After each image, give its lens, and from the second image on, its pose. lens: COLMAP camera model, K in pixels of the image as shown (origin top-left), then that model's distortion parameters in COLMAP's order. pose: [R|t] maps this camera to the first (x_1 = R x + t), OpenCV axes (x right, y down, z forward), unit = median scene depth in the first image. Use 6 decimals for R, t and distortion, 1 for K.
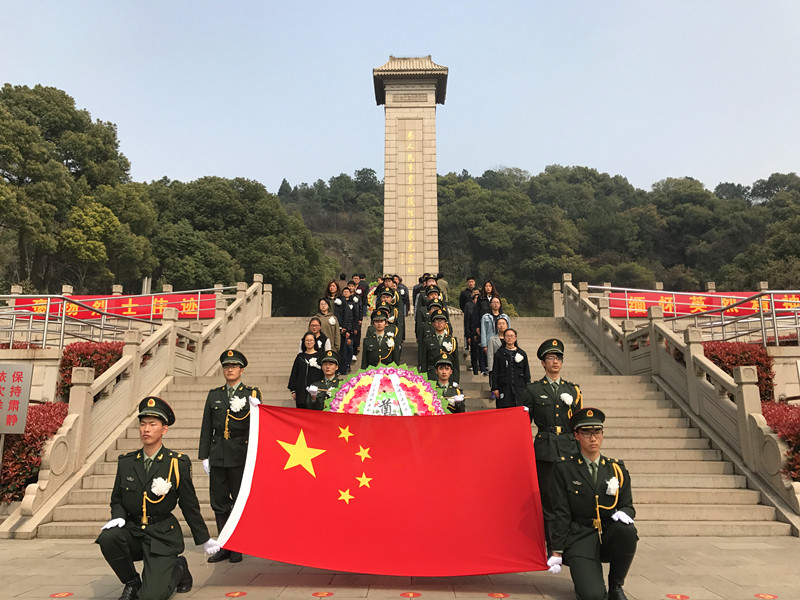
lens RADIAL K [[644.2, 0, 400.2], [0, 644.2, 299.7], [0, 0, 1]] dist [0.003566, 0.001452]
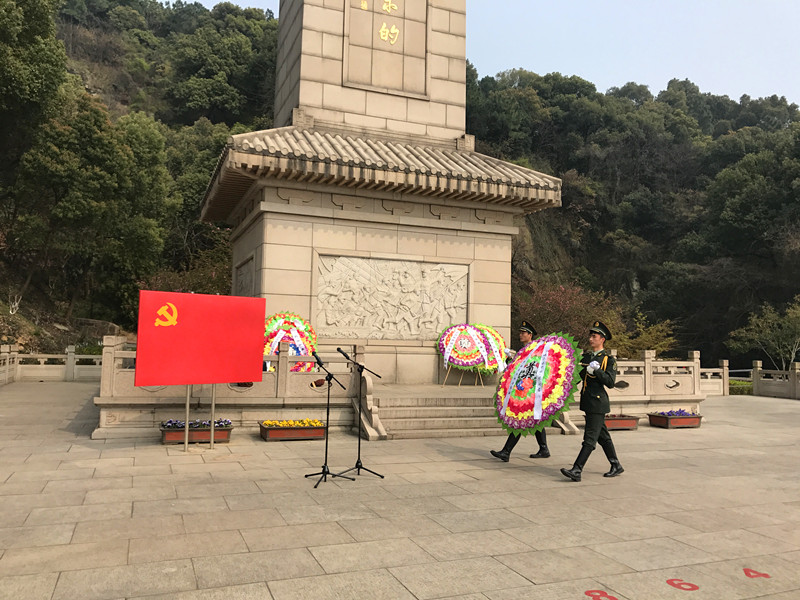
lens RADIAL K [[644.2, 0, 399.2], [0, 644.2, 299.4], [0, 0, 1]] dist [0.003566, 0.001452]
pose [[0.921881, 0.046089, 0.384723, -0.044609], [-0.104331, 0.985756, 0.131908, 0.017816], [-0.373163, -0.161742, 0.913558, 0.319607]]
